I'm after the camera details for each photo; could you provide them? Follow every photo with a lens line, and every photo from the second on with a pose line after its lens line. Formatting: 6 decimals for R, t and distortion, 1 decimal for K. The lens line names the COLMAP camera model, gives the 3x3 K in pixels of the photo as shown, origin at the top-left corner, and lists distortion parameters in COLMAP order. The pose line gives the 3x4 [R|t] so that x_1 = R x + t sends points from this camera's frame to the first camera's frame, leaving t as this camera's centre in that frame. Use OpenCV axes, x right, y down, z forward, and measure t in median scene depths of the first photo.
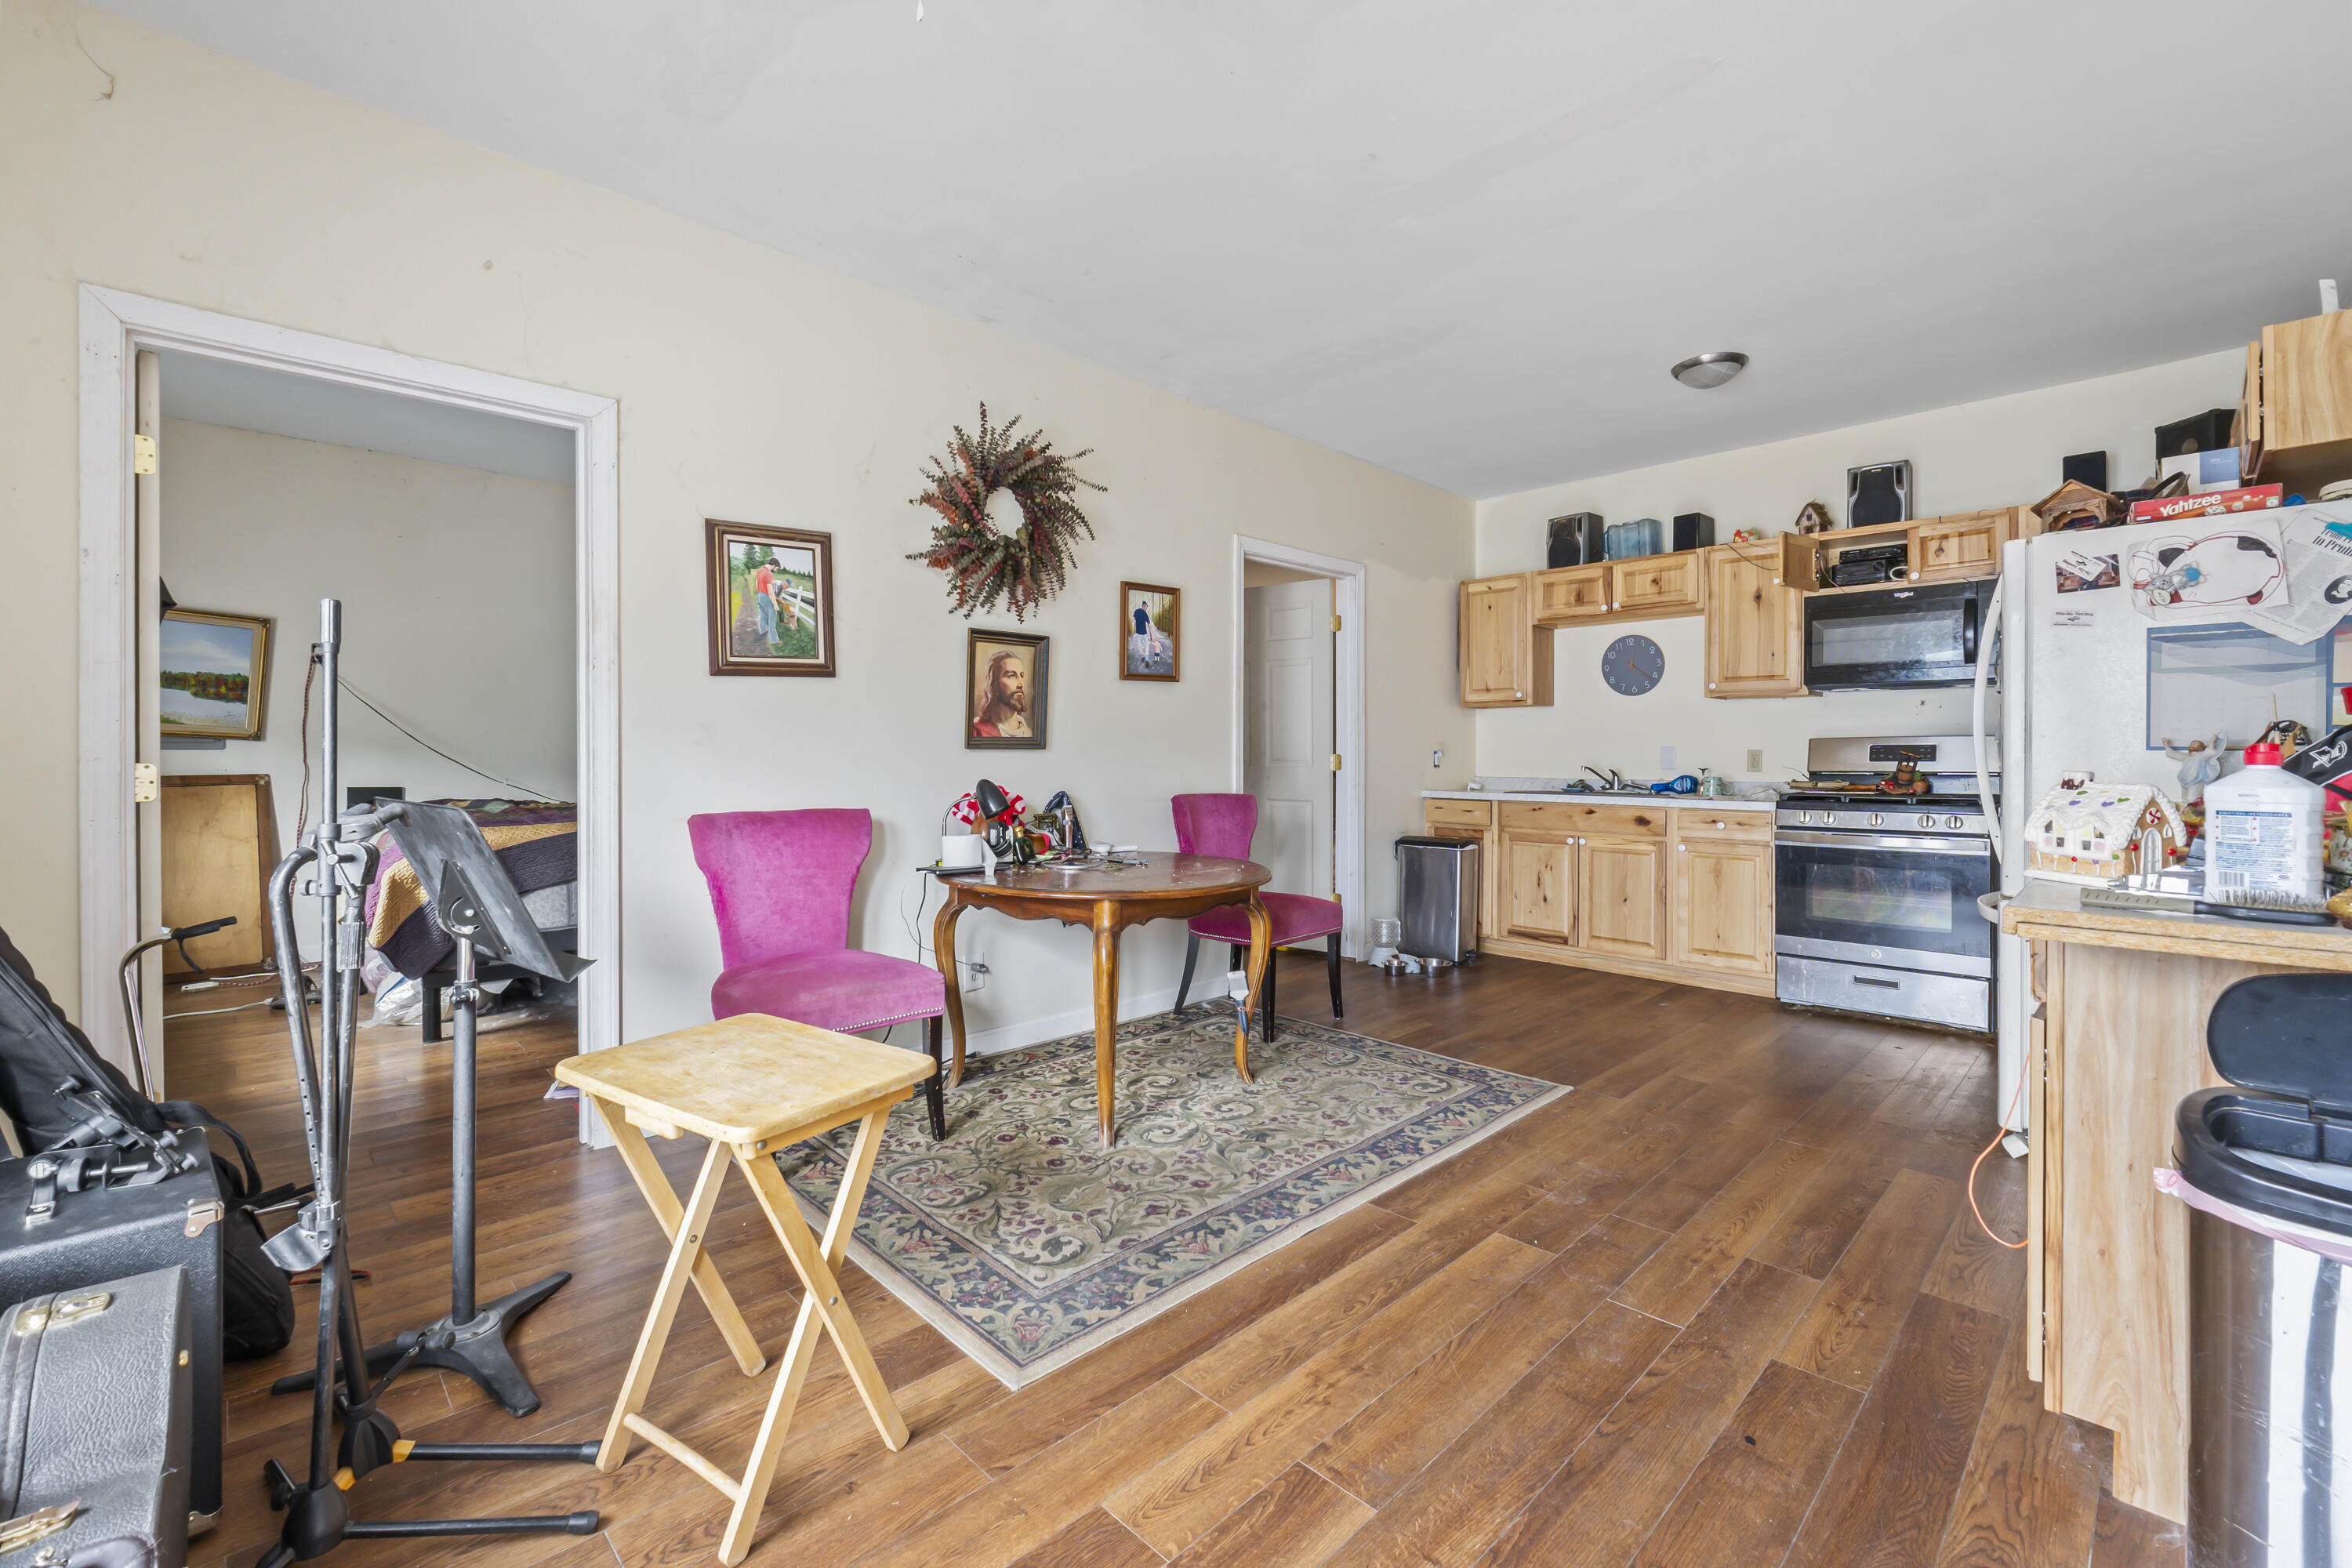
lens RADIAL K [[1006.8, 0, 1165.7], [0, 1006.8, 756.2], [0, 0, 1]] dist [-0.002393, 0.000266]
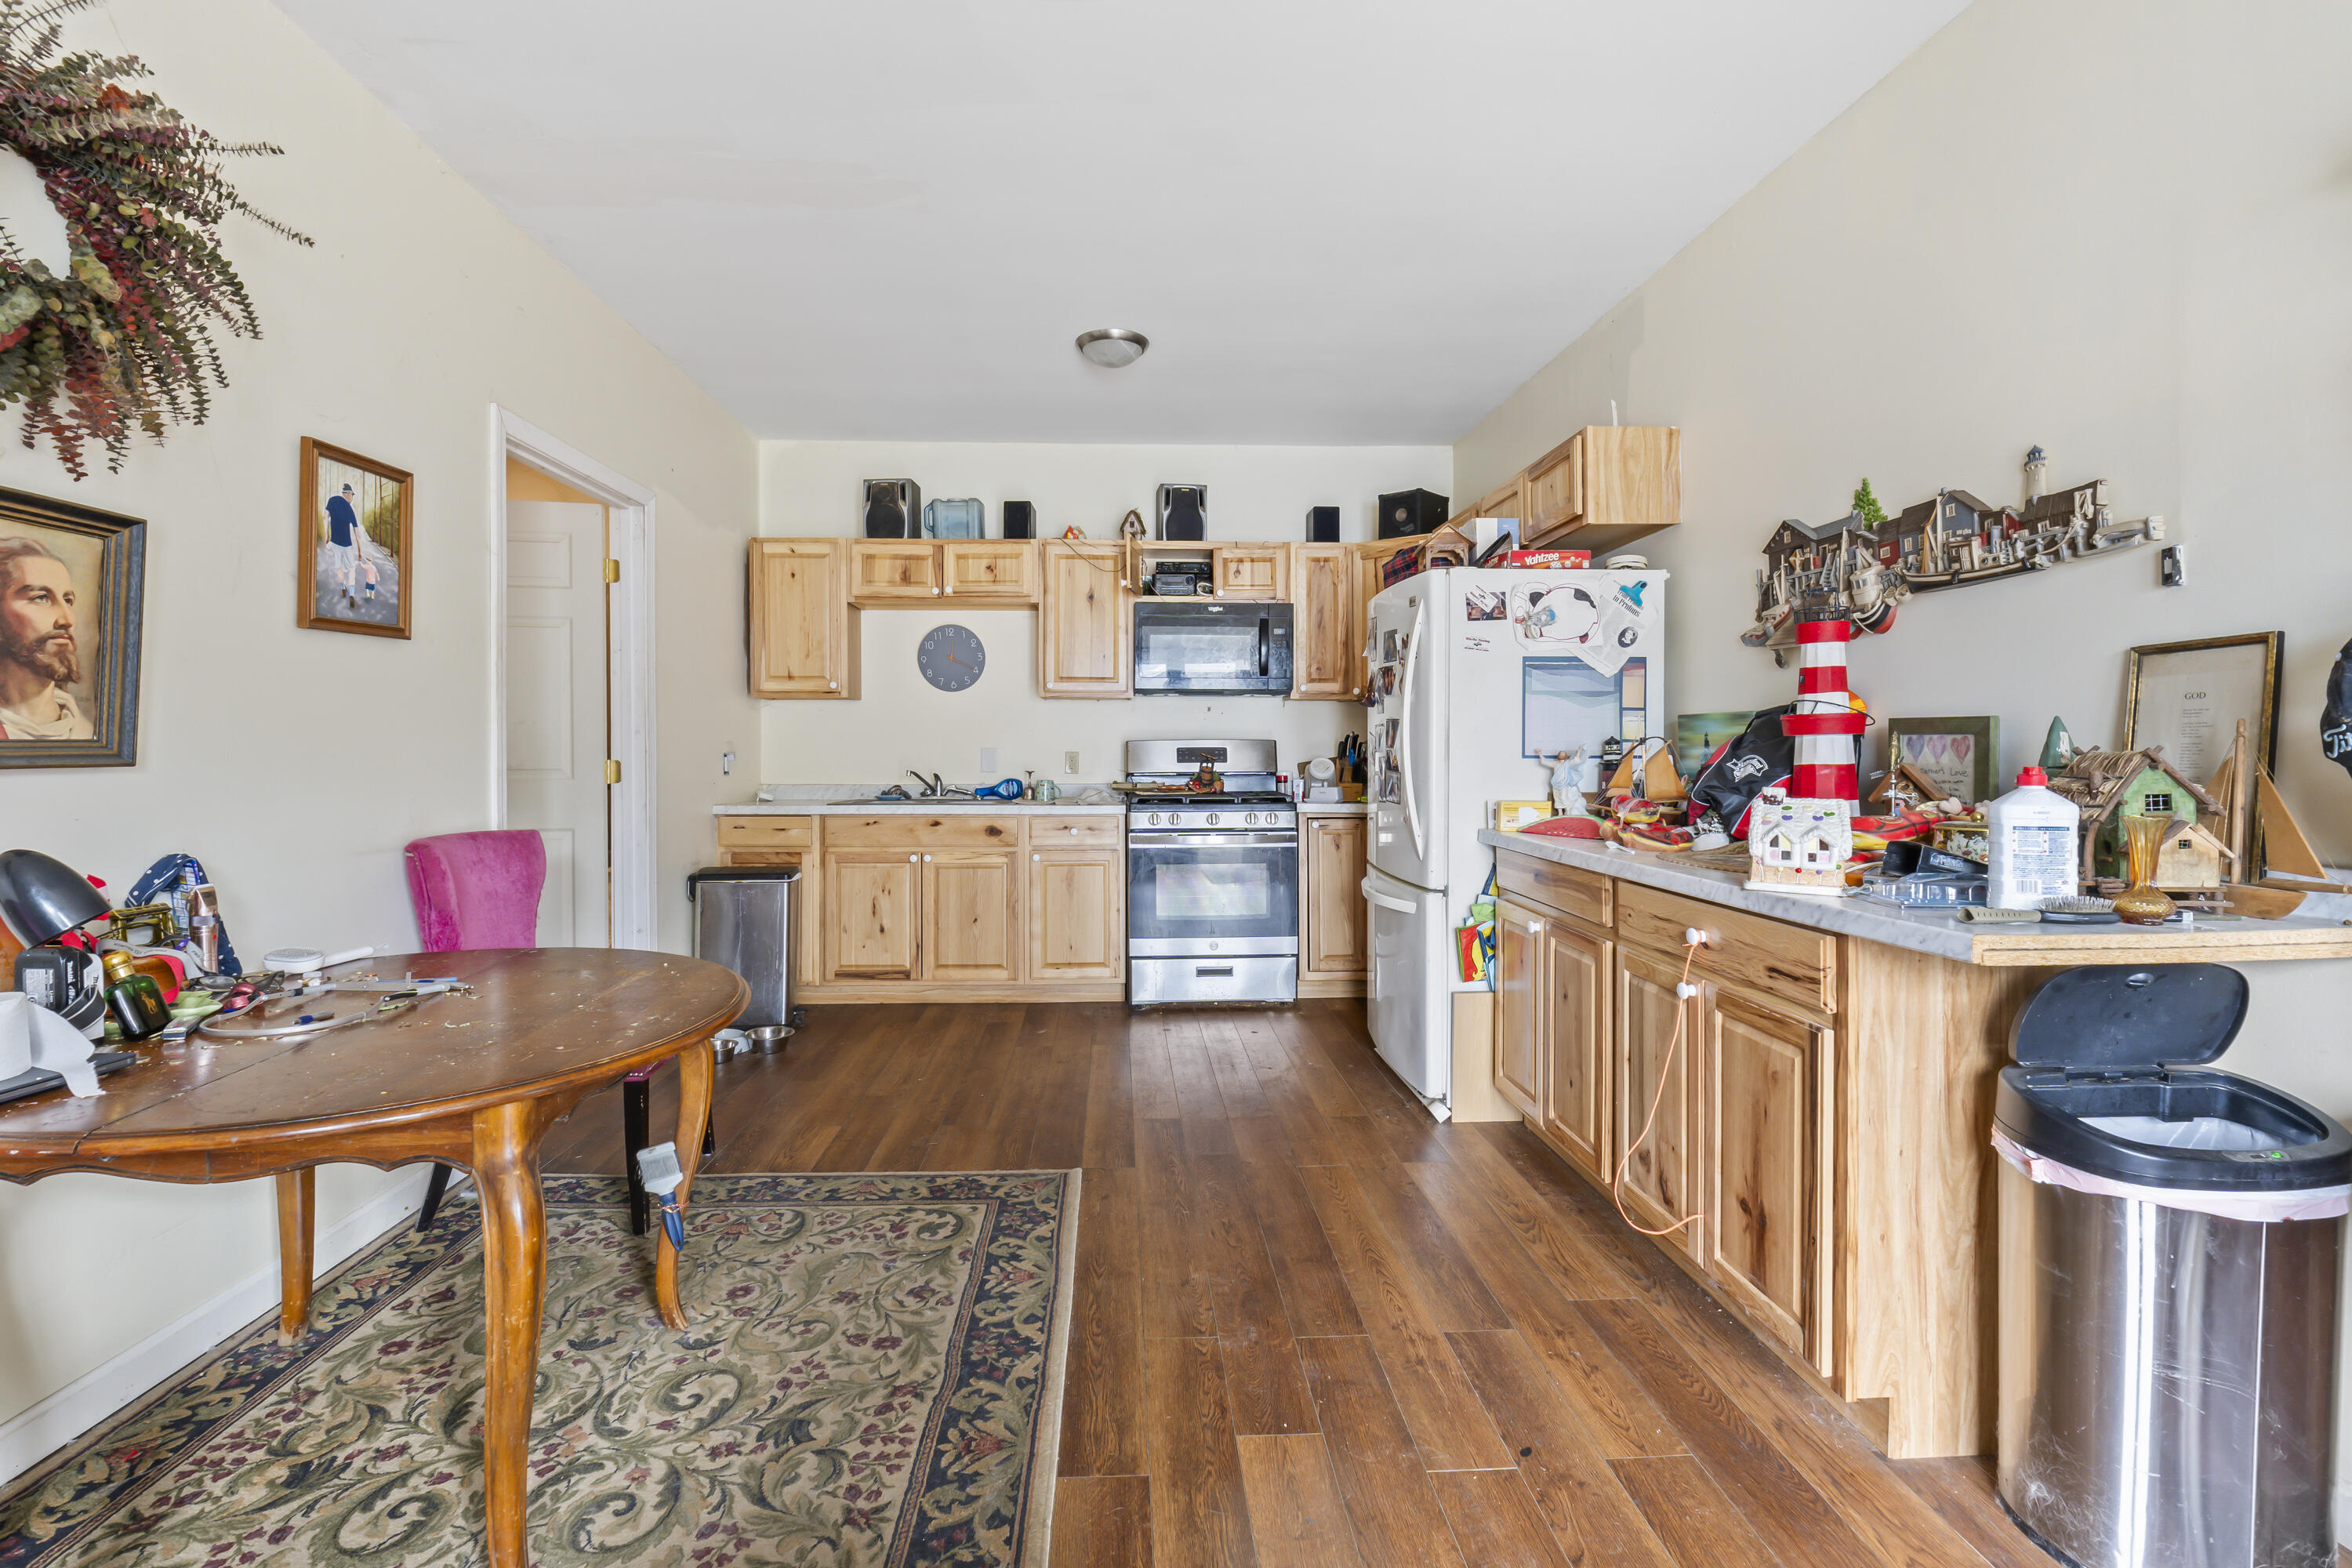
lens RADIAL K [[1041.0, 0, 1170.0], [0, 1041.0, 757.5], [0, 0, 1]] dist [-0.009493, -0.000192]
pose [[0.659902, -0.009765, 0.751288, -0.150008], [0.003331, 0.999944, 0.010071, -0.012959], [-0.751344, -0.004143, 0.659898, 0.315172]]
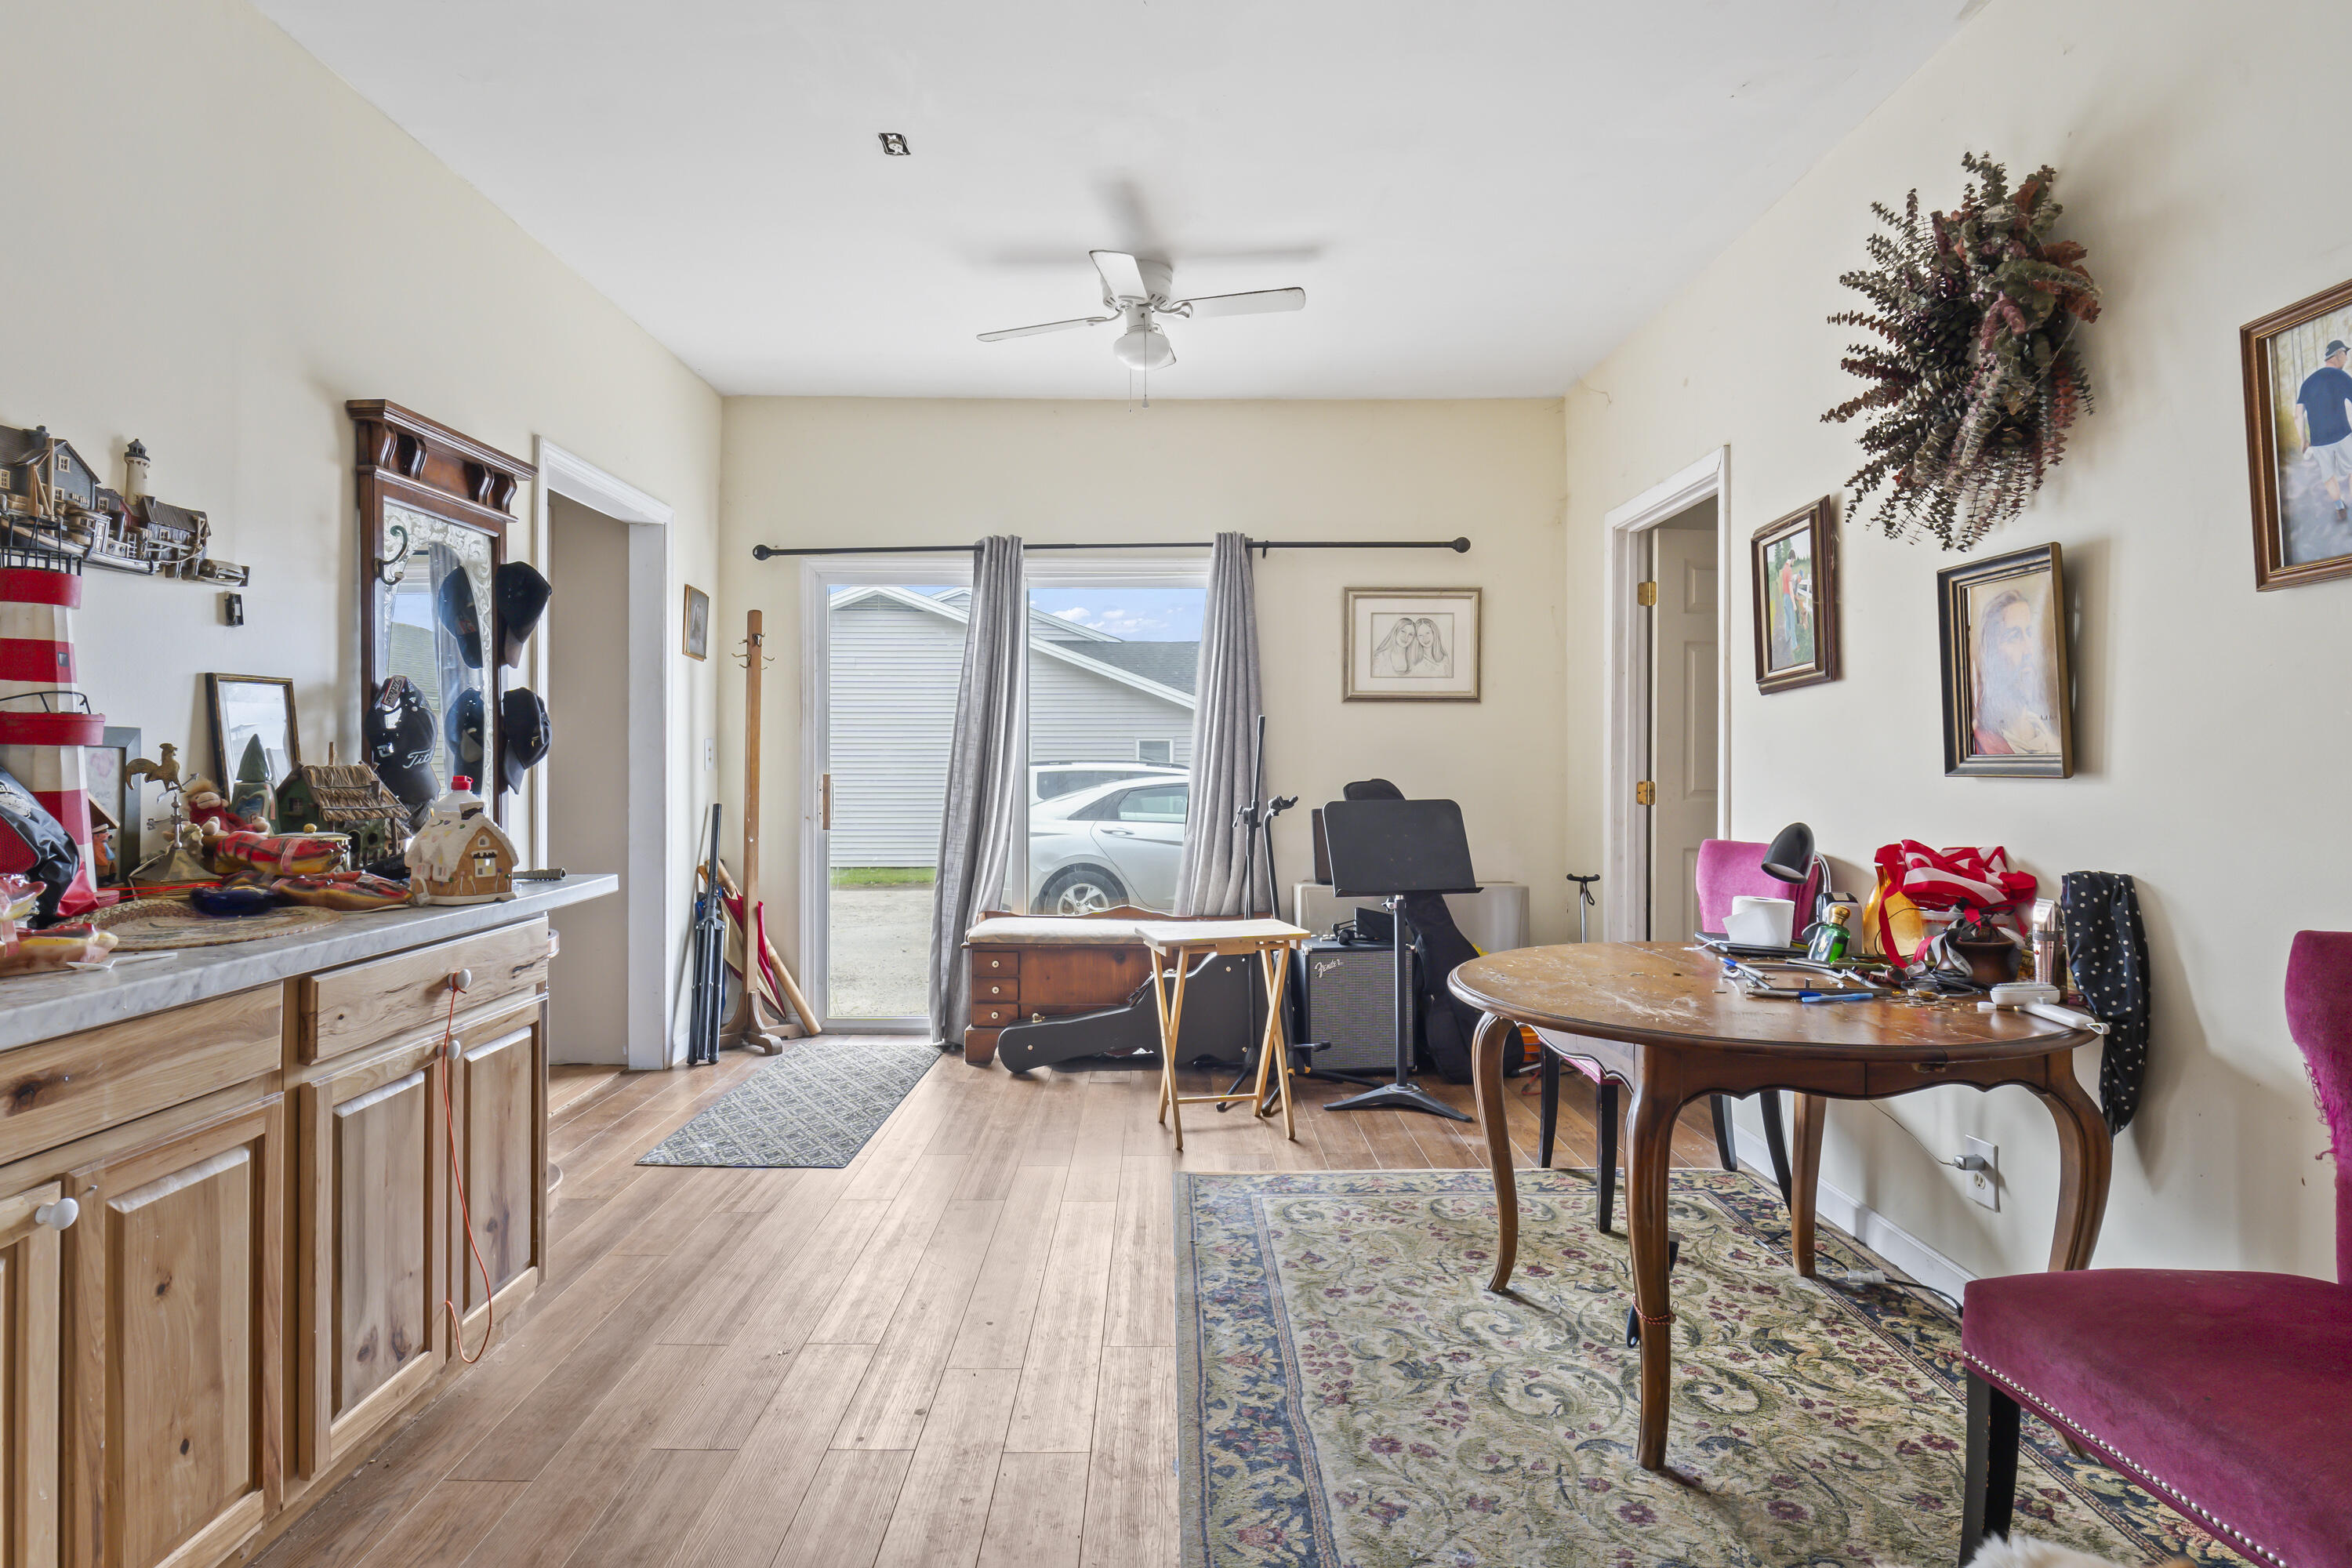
lens RADIAL K [[1241.2, 0, 1158.0], [0, 1241.2, 767.3], [0, 0, 1]] dist [0.012619, -0.000333]
pose [[-0.700912, 0.001177, -0.713247, 0.563461], [-0.002171, 0.999990, 0.003783, -0.013042], [0.713244, 0.004200, -0.700903, 1.034377]]
